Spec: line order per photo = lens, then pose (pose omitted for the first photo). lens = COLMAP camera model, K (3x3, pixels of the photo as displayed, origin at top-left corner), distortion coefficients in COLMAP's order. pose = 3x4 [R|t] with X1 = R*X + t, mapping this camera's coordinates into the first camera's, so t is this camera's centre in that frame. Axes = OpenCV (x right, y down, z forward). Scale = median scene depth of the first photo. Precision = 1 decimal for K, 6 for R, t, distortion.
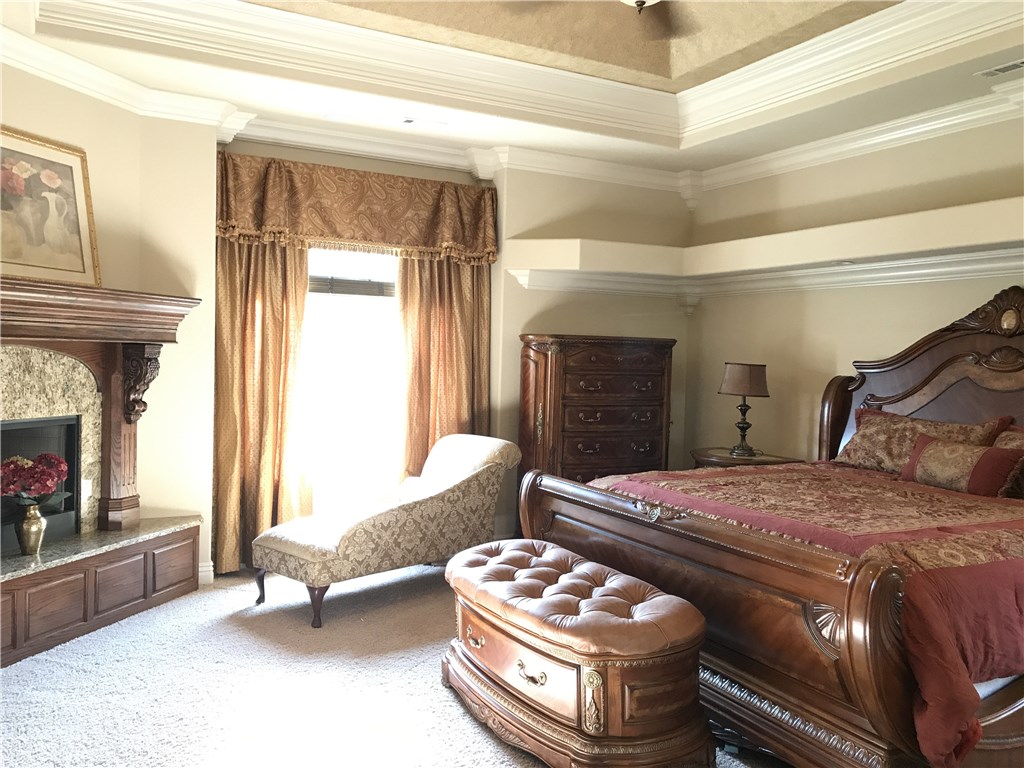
lens RADIAL K [[849.1, 0, 511.1], [0, 849.1, 381.5], [0, 0, 1]] dist [0.038050, -0.070591]
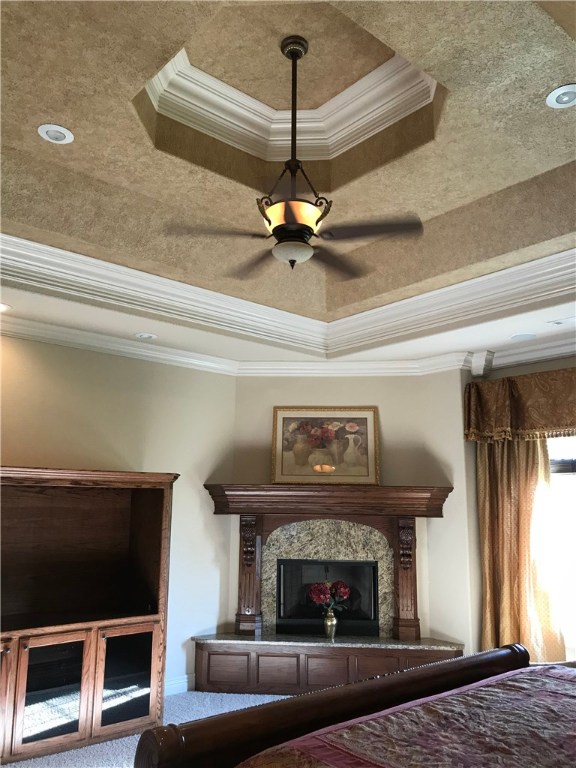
lens RADIAL K [[636.8, 0, 286.6], [0, 636.8, 385.7], [0, 0, 1]] dist [0.038050, -0.070591]
pose [[0.211198, -0.205379, -0.955623, 0.739657], [-0.038470, 0.975172, -0.218083, -0.016746], [0.976686, 0.082822, 0.198053, 0.552024]]
